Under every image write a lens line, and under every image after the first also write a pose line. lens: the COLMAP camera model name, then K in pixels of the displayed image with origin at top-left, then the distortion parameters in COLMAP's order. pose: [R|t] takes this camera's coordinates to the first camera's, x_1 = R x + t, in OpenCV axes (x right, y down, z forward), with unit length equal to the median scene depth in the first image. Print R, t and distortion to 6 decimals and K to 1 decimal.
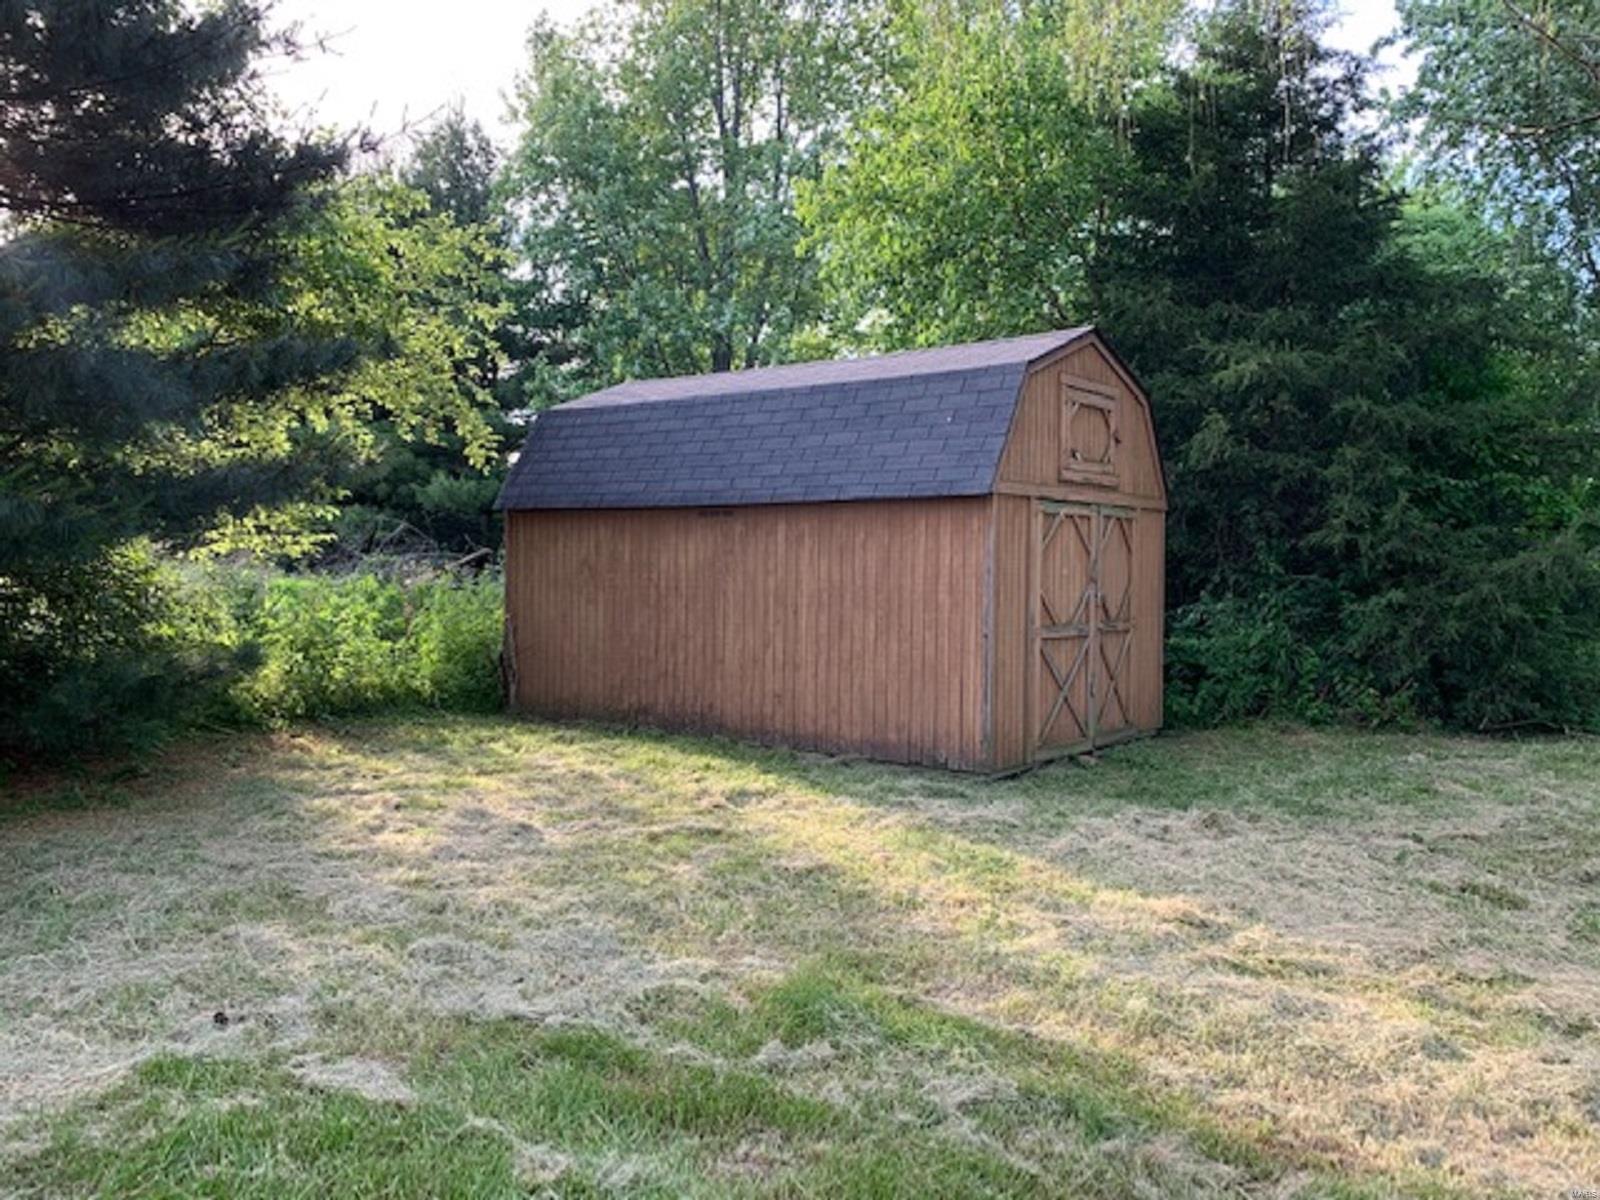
lens RADIAL K [[1194.3, 0, 806.6], [0, 1194.3, 589.3], [0, 0, 1]] dist [0.089076, -0.161335]
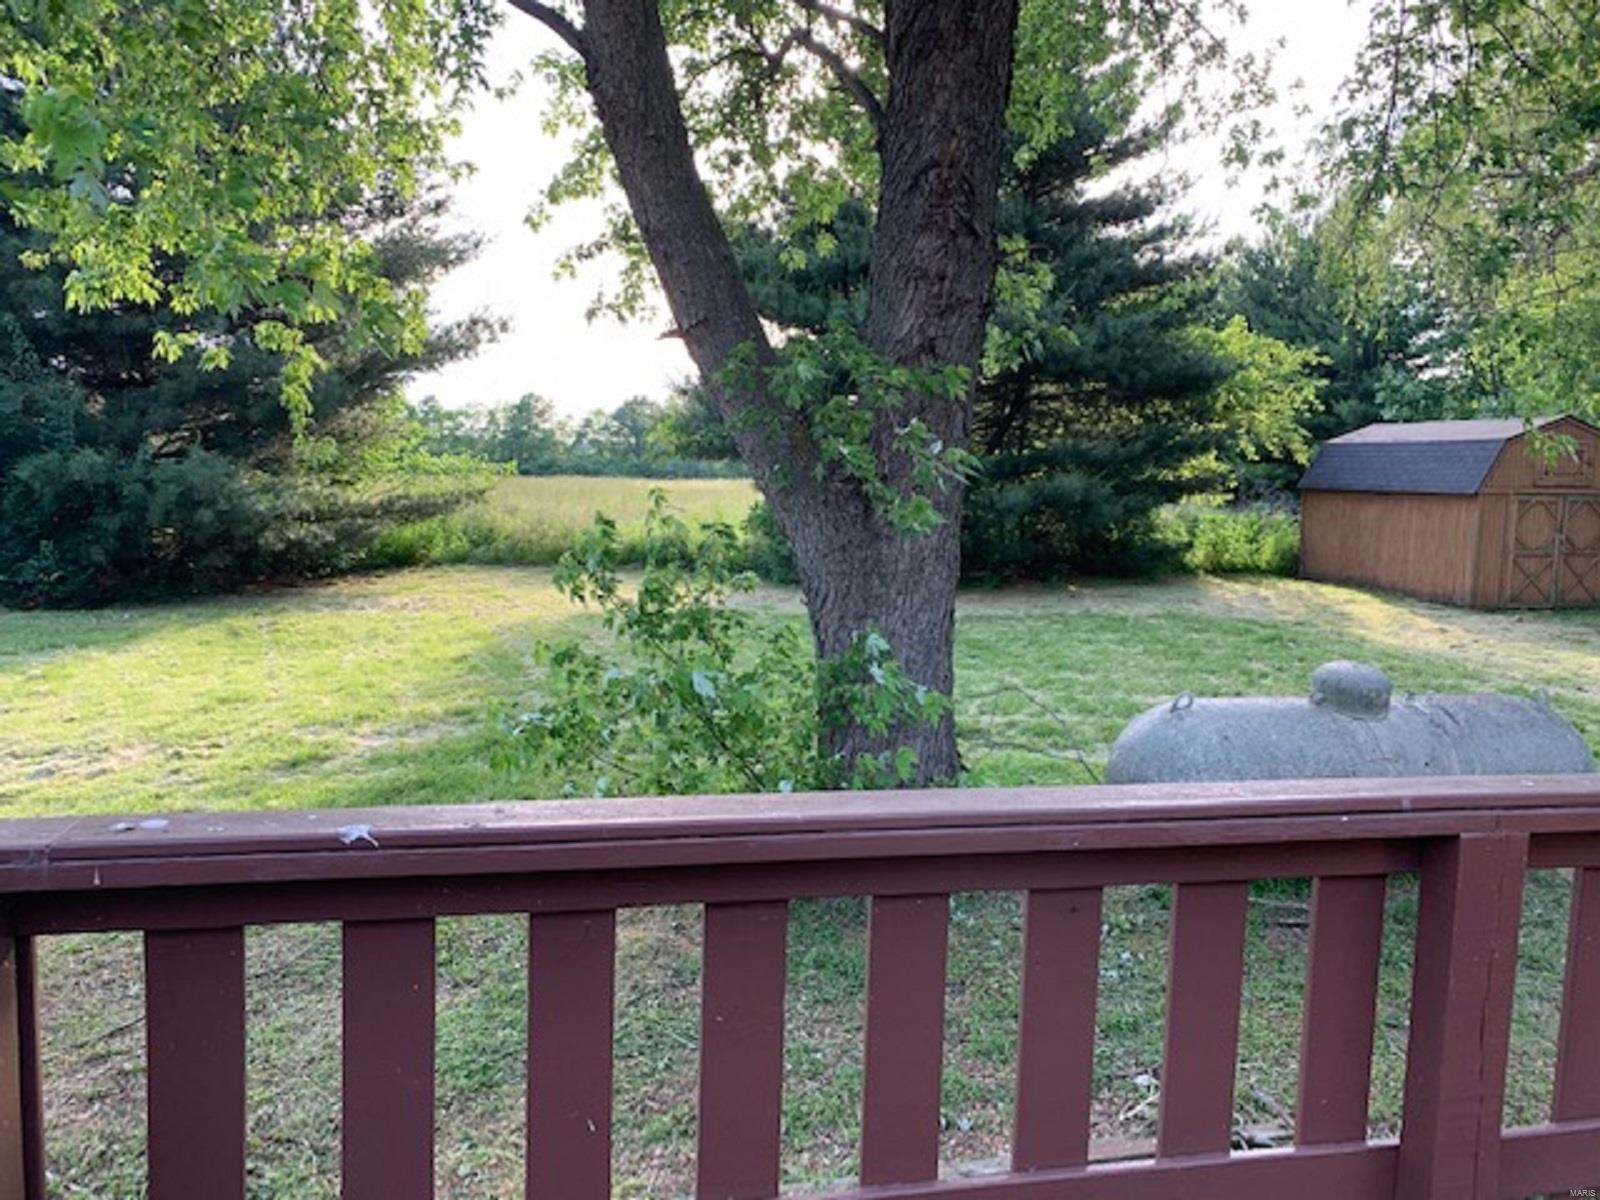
lens RADIAL K [[1194.3, 0, 806.6], [0, 1194.3, 589.3], [0, 0, 1]] dist [0.089076, -0.161335]
pose [[0.729650, 0.072132, -0.680006, 0.716945], [-0.026378, 0.996650, 0.077417, -0.033228], [0.683312, -0.038550, 0.729108, -1.489696]]
